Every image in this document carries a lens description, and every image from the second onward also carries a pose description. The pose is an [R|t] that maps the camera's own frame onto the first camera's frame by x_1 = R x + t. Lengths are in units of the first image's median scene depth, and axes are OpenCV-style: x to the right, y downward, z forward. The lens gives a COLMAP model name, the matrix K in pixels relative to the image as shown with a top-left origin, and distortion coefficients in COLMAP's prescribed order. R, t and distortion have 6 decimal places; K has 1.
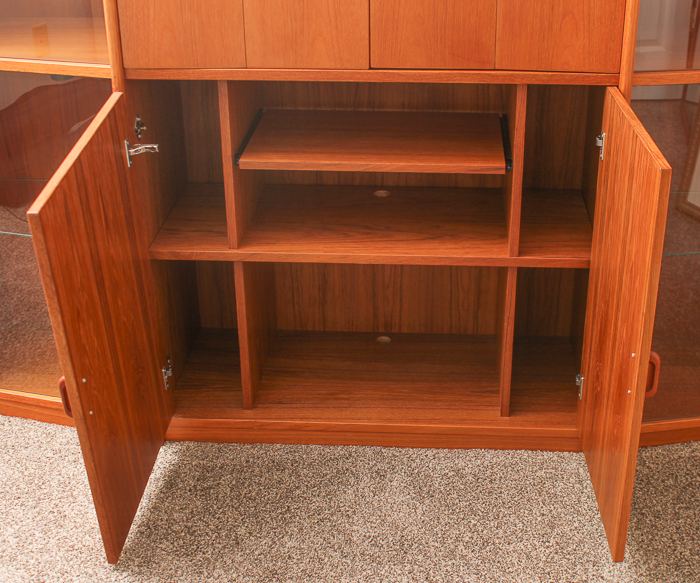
lens RADIAL K [[1137.4, 0, 392.1], [0, 1137.4, 311.5], [0, 0, 1]] dist [-0.066954, 0.000000]
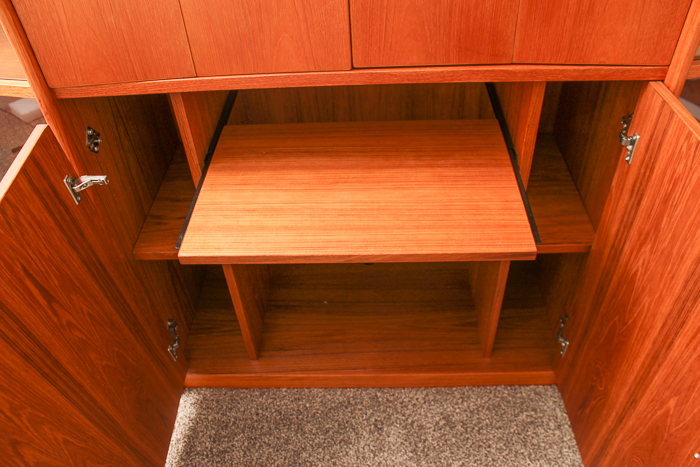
lens RADIAL K [[580.5, 0, 350.9], [0, 580.5, 239.0], [0, 0, 1]] dist [-0.156546, 0.111740]
pose [[0.998502, -0.052085, -0.016770, -0.017923], [0.054686, 0.960405, 0.273188, -0.187443], [0.001877, -0.273695, 0.961815, 0.526809]]
